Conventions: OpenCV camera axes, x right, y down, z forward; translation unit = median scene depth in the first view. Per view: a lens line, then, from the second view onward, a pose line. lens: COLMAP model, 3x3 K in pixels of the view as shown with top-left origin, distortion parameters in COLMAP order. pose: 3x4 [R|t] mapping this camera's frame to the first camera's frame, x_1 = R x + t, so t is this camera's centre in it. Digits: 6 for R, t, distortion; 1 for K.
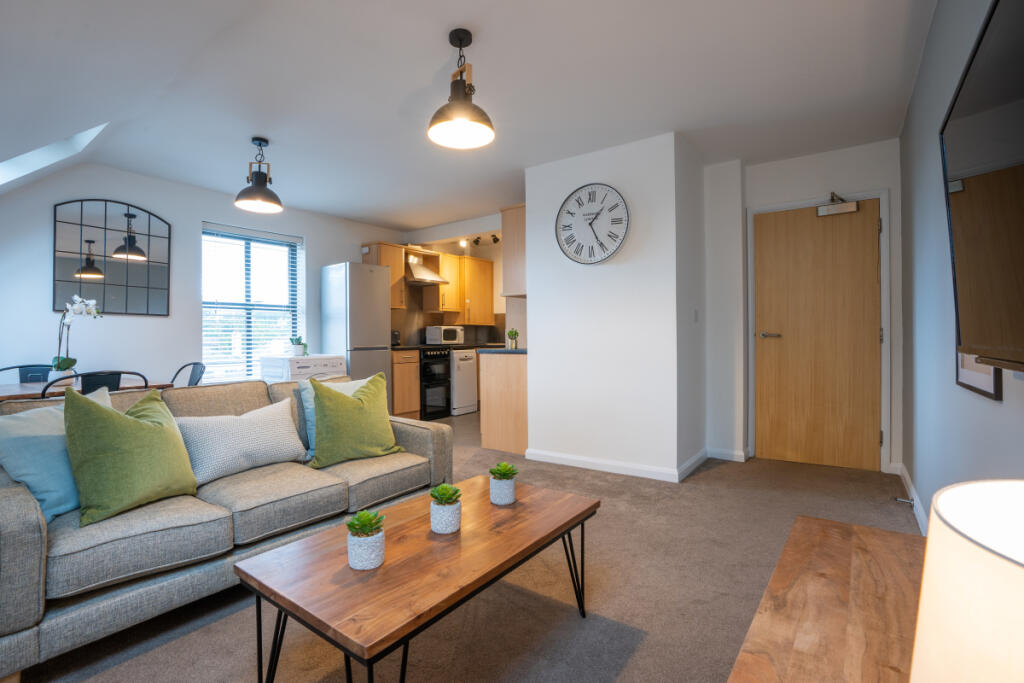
lens RADIAL K [[471.5, 0, 515.7], [0, 471.5, 330.4], [0, 0, 1]] dist [-0.000576, 0.000118]
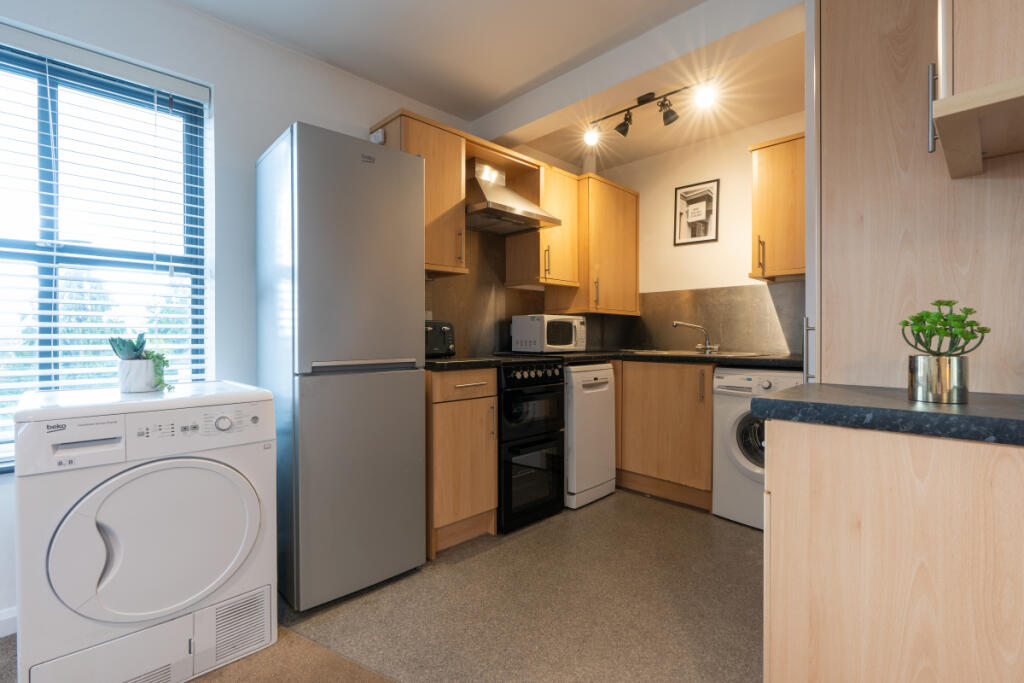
lens RADIAL K [[471.5, 0, 514.4], [0, 471.5, 338.4], [0, 0, 1]] dist [-0.000576, 0.000118]
pose [[0.984692, 0.009995, -0.174014, -0.110428], [-0.006672, 0.999784, 0.019671, 0.006405], [0.174173, -0.018209, 0.984547, 0.560137]]
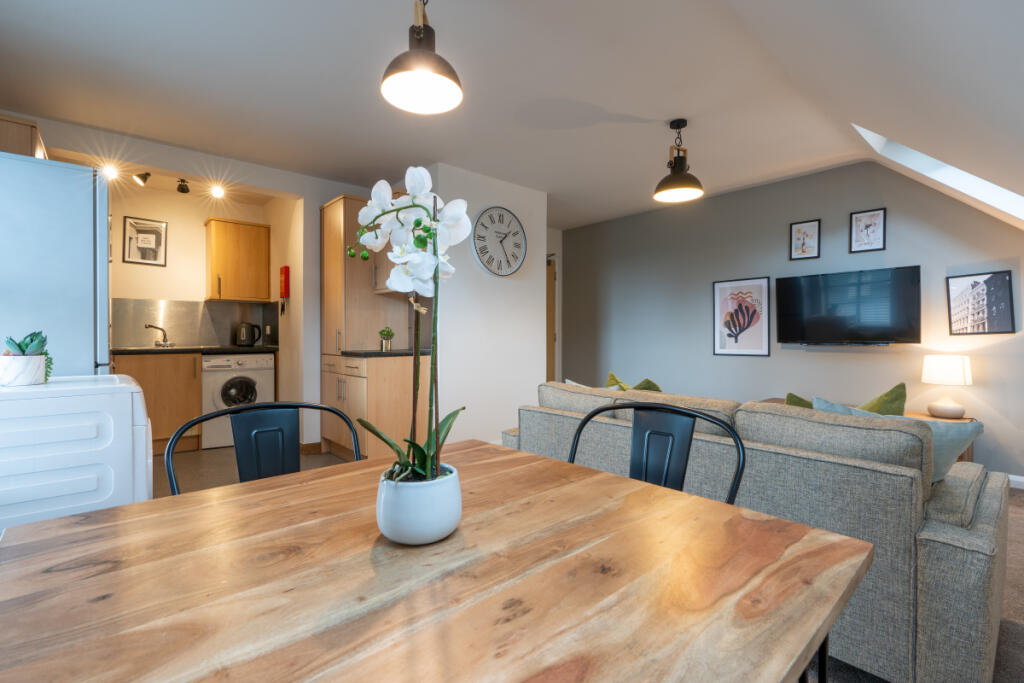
lens RADIAL K [[471.5, 0, 510.9], [0, 471.5, 341.3], [0, 0, 1]] dist [-0.000576, 0.000118]
pose [[0.229395, -0.000780, 0.973333, -0.589061], [-0.017425, 0.999836, 0.004908, 0.009700], [-0.973177, -0.018087, 0.229344, 0.423899]]
